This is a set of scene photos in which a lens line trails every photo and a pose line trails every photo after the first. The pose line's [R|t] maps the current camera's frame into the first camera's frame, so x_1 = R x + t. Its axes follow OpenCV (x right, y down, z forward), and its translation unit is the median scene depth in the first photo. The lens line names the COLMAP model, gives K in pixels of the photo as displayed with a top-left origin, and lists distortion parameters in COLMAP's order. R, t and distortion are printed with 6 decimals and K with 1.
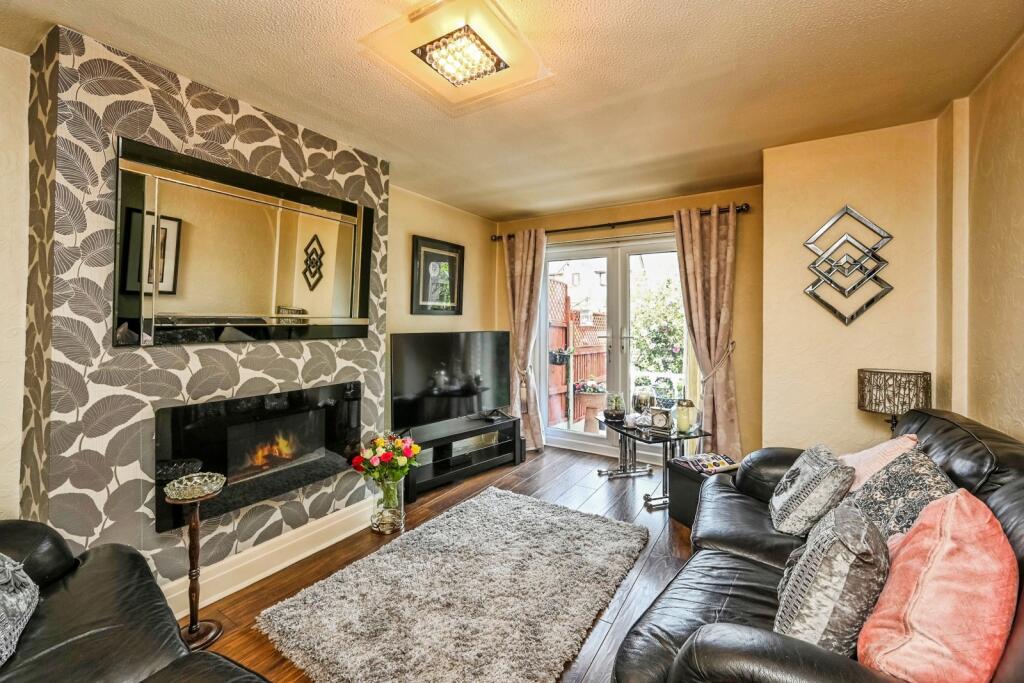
lens RADIAL K [[425.4, 0, 515.7], [0, 425.4, 324.8], [0, 0, 1]] dist [0.000522, 0.000116]
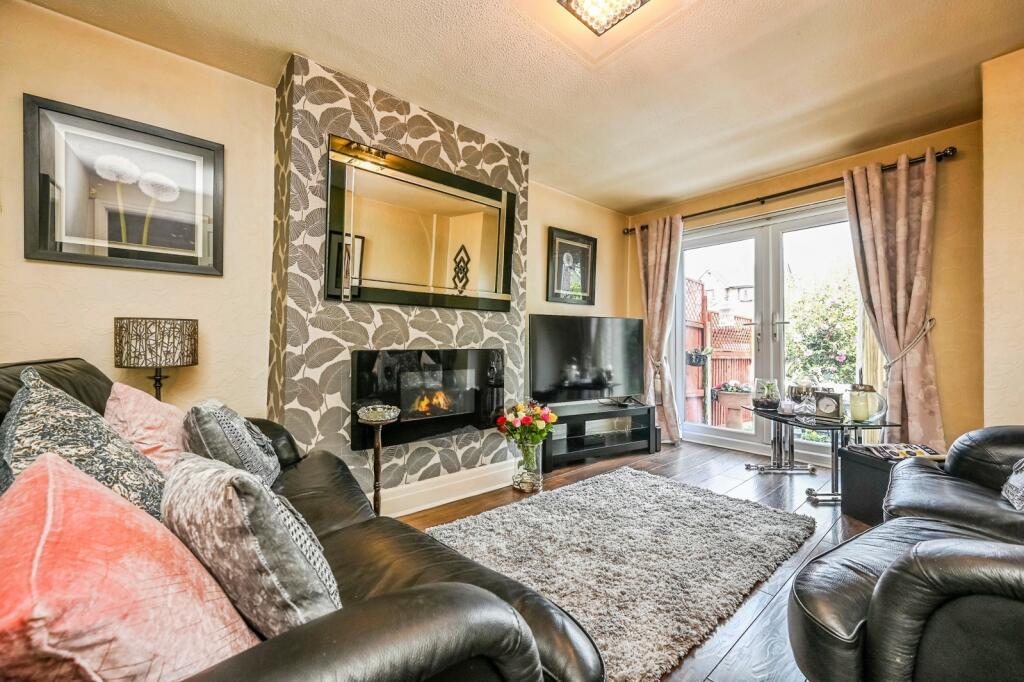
lens RADIAL K [[407.6, 0, 512.0], [0, 407.6, 341.0], [0, 0, 1]] dist [0.000743, -0.000001]
pose [[0.952230, 0.000338, -0.305383, -0.022945], [-0.003632, 0.999941, -0.010220, 0.111014], [0.305362, 0.010841, 0.952175, 0.006378]]
